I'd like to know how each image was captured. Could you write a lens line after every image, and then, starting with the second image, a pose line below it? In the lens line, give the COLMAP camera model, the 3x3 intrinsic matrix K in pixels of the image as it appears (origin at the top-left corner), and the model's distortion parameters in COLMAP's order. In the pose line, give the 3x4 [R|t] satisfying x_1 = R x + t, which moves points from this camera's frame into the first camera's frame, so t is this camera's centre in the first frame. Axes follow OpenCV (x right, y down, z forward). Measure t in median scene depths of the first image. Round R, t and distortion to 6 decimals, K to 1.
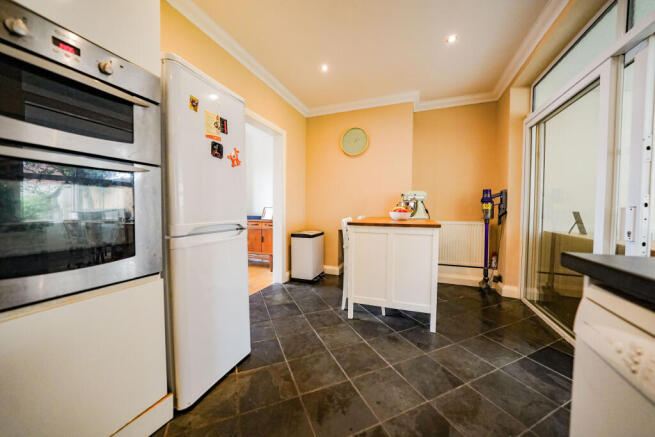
lens RADIAL K [[221.4, 0, 332.2], [0, 221.4, 217.5], [0, 0, 1]] dist [-0.000300, 0.000052]
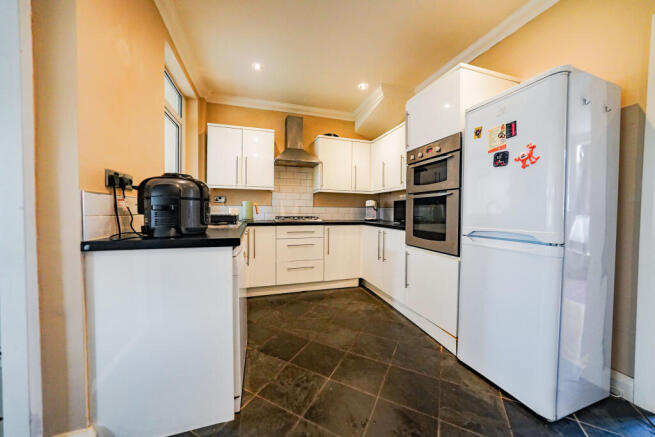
lens RADIAL K [[221.4, 0, 327.2], [0, 221.4, 216.5], [0, 0, 1]] dist [-0.000300, 0.000052]
pose [[-0.769242, 0.009664, -0.638884, 0.755639], [-0.029060, 0.998322, 0.050091, -0.070060], [0.638296, 0.057098, -0.767670, 1.300445]]
